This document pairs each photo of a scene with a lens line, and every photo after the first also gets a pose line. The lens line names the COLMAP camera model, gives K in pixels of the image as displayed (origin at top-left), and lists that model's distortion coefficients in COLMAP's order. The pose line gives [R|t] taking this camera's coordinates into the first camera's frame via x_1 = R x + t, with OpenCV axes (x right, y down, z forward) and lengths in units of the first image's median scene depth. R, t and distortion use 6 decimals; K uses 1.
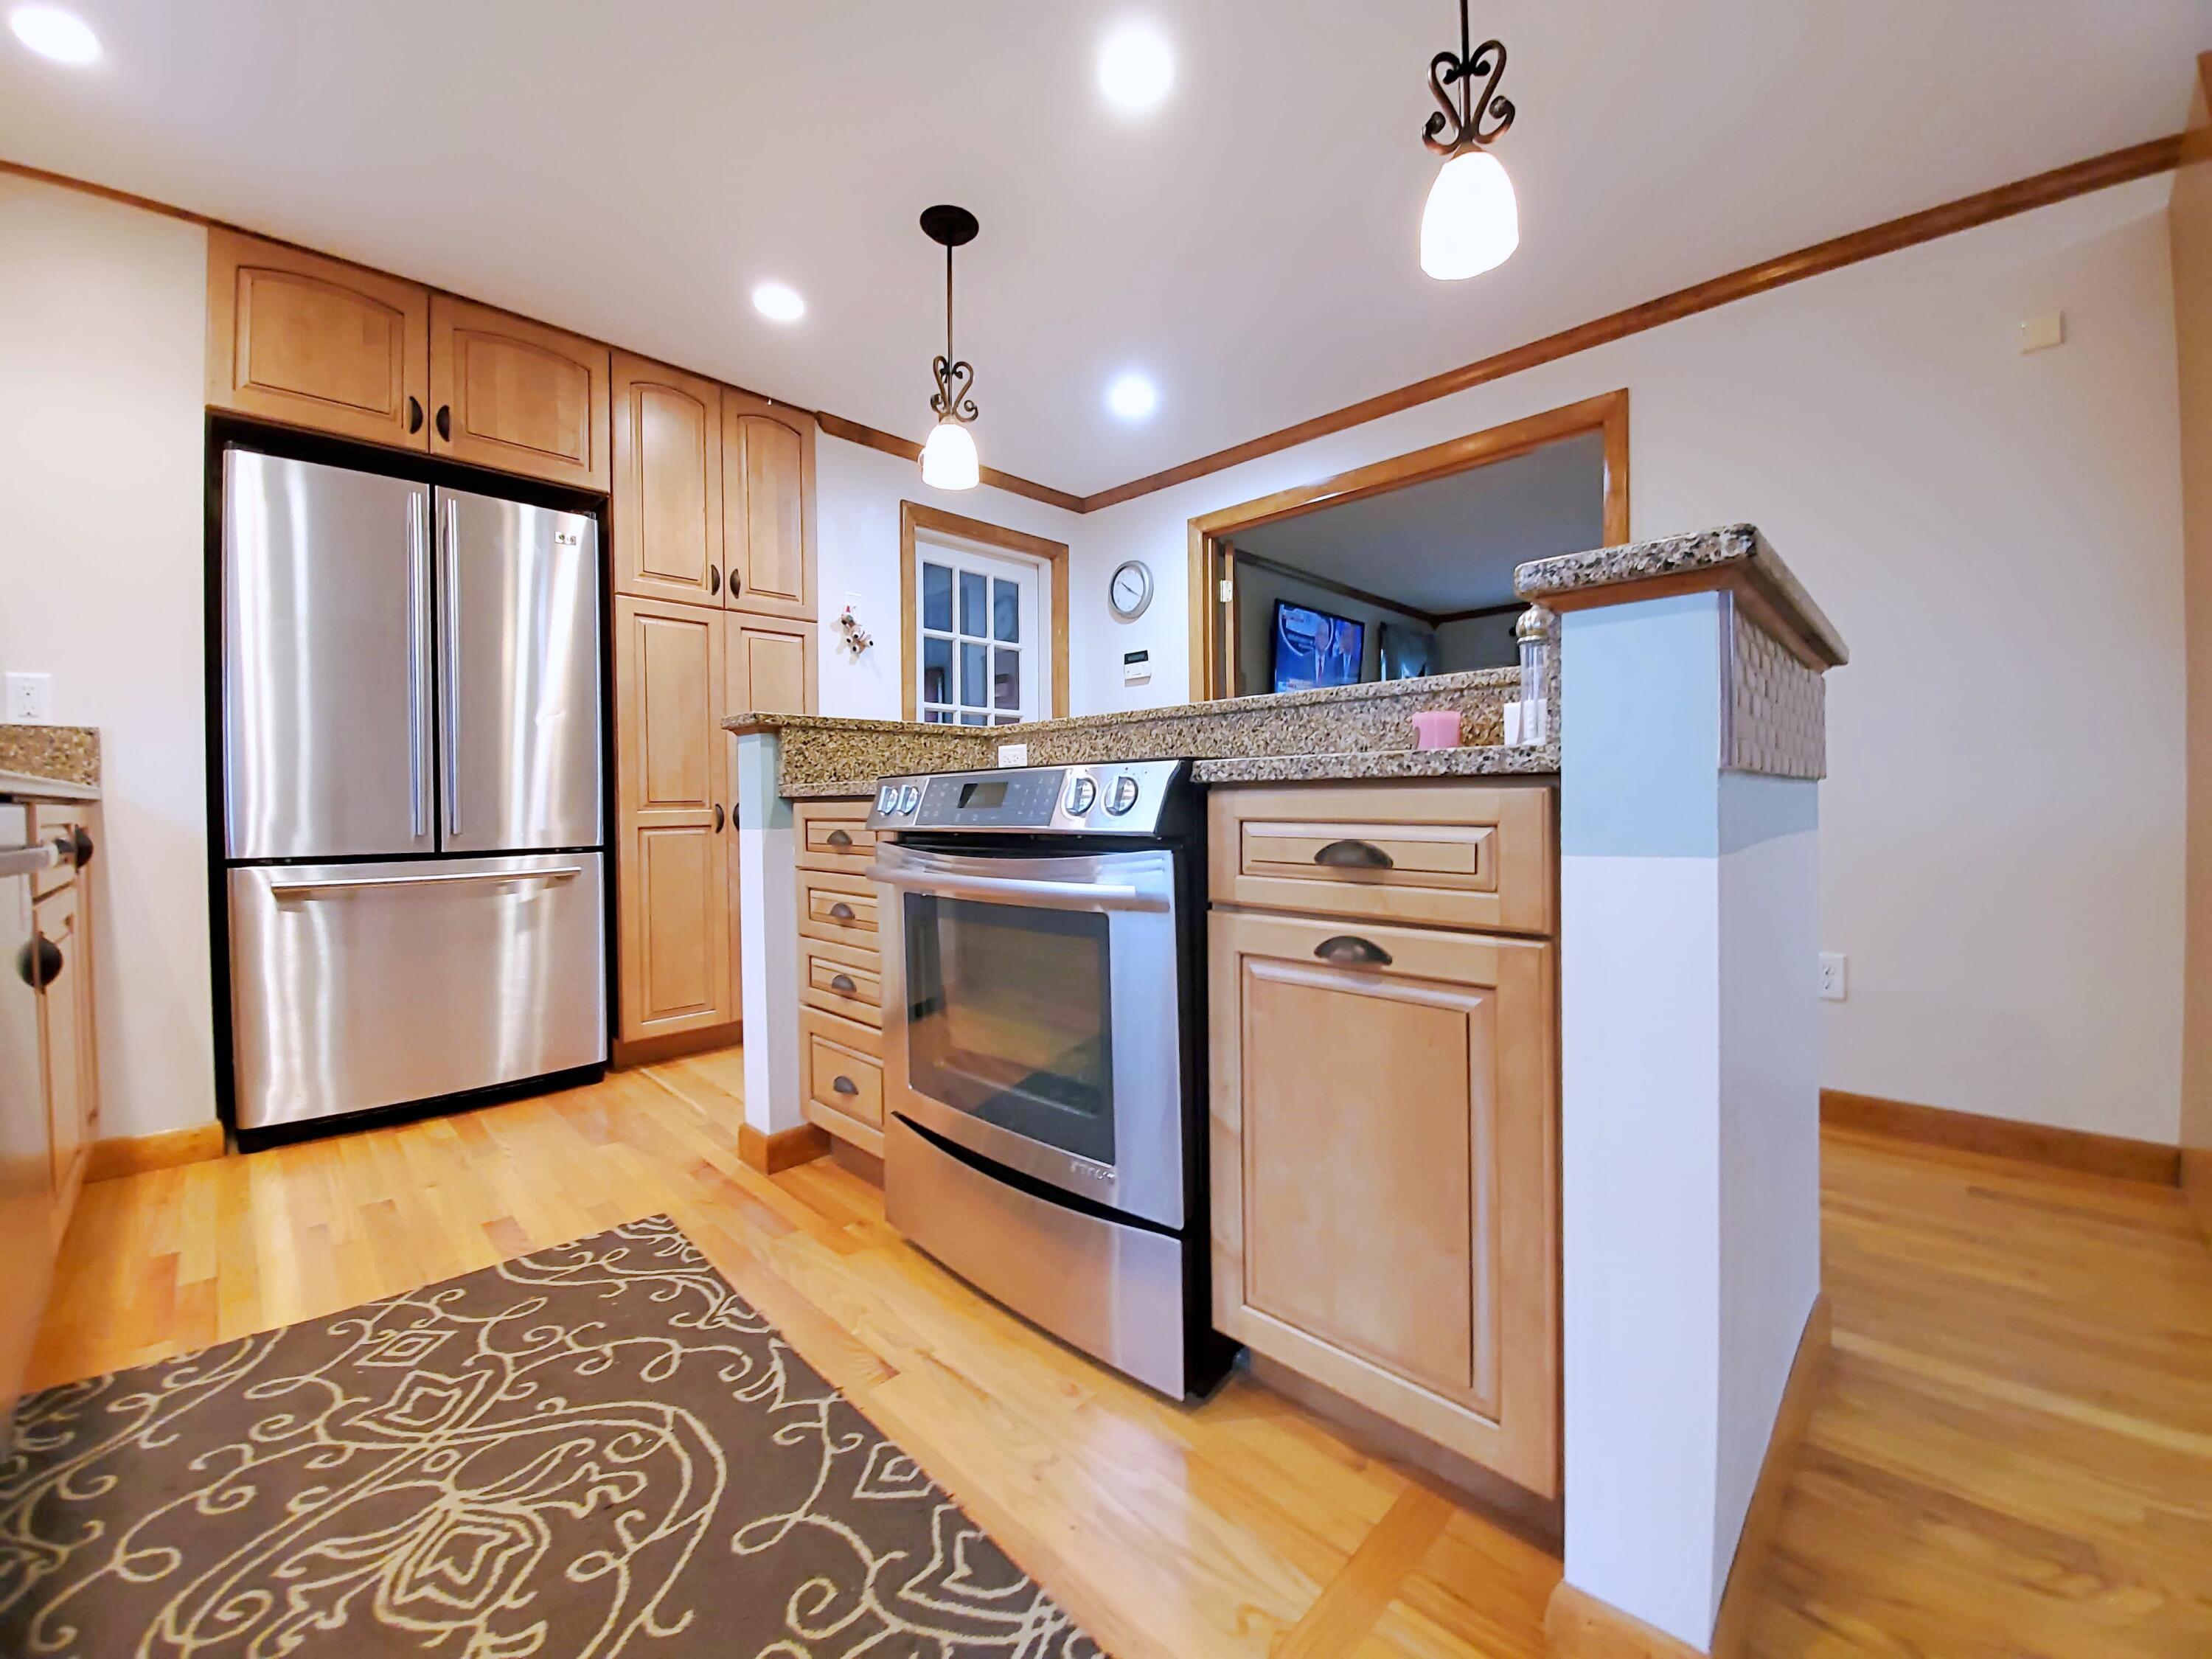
lens RADIAL K [[876.7, 0, 1109.8], [0, 876.7, 814.5], [0, 0, 1]] dist [0.022118, -0.021818]
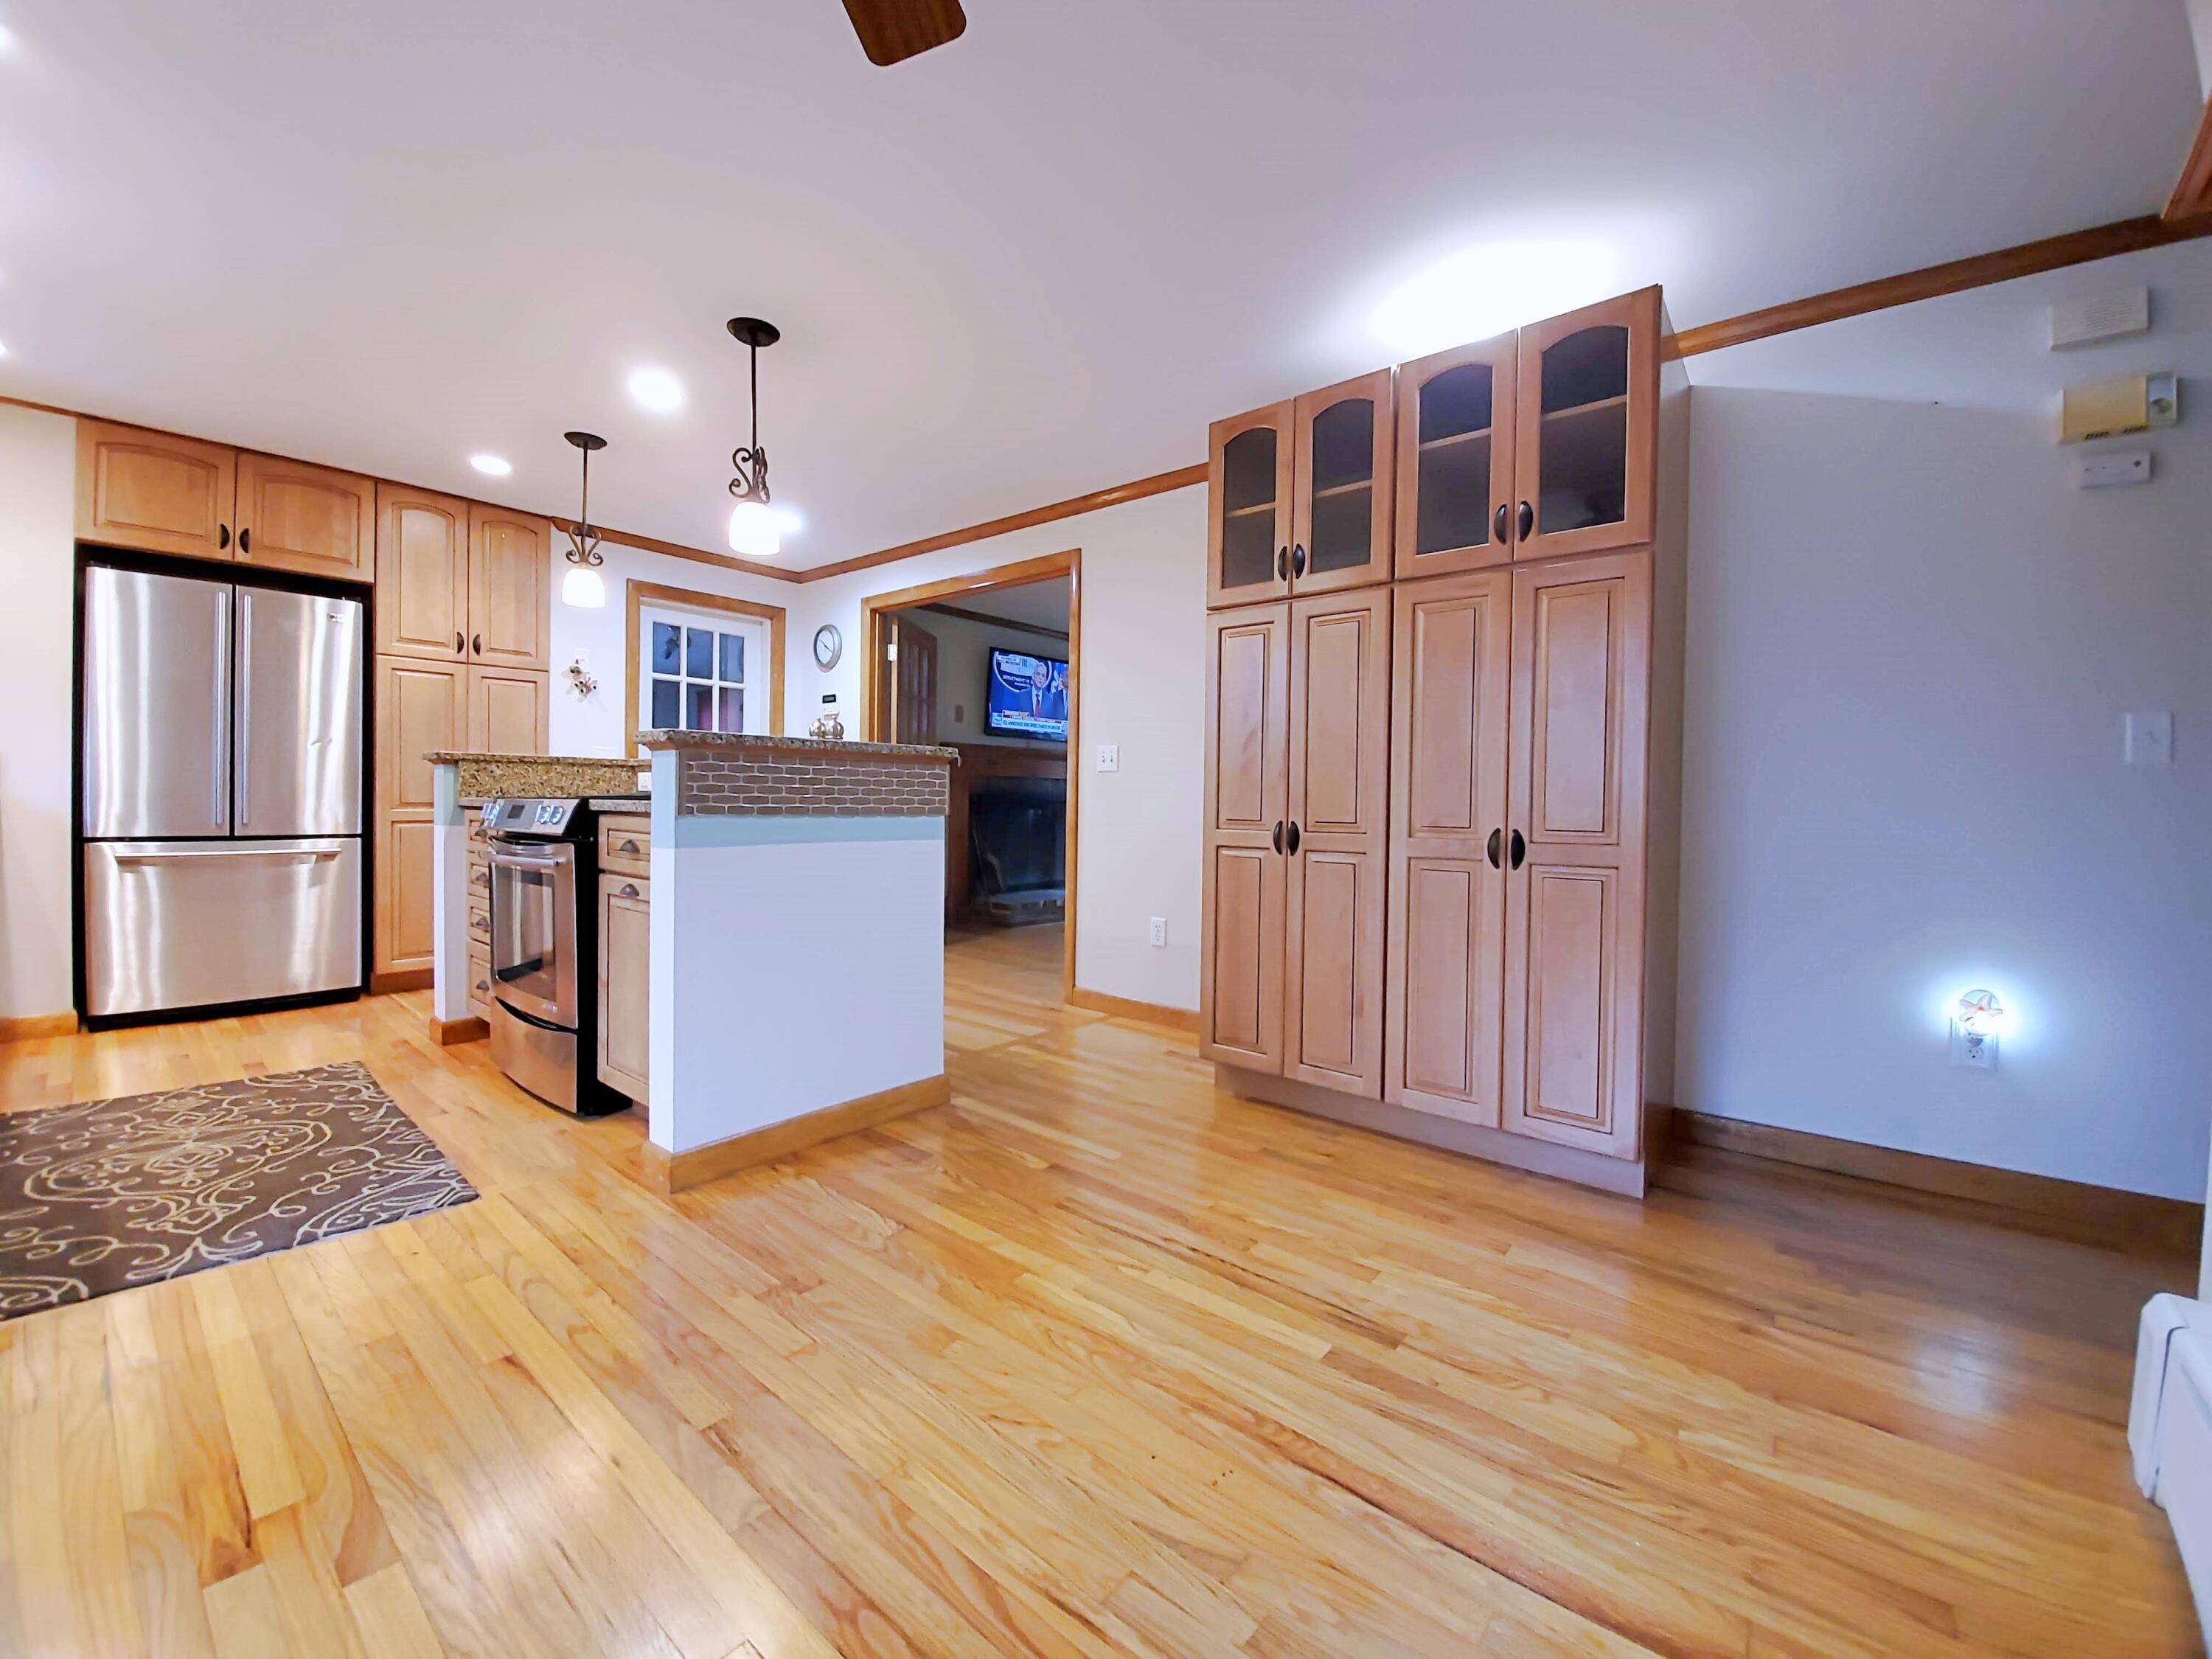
lens RADIAL K [[921.5, 0, 1138.6], [0, 921.5, 817.5], [0, 0, 1]] dist [0.034339, -0.025485]
pose [[0.997624, 0.024553, 0.064372, 0.632553], [-0.024920, 0.999677, 0.004907, -0.031995], [-0.064231, -0.006500, 0.997914, -0.634171]]
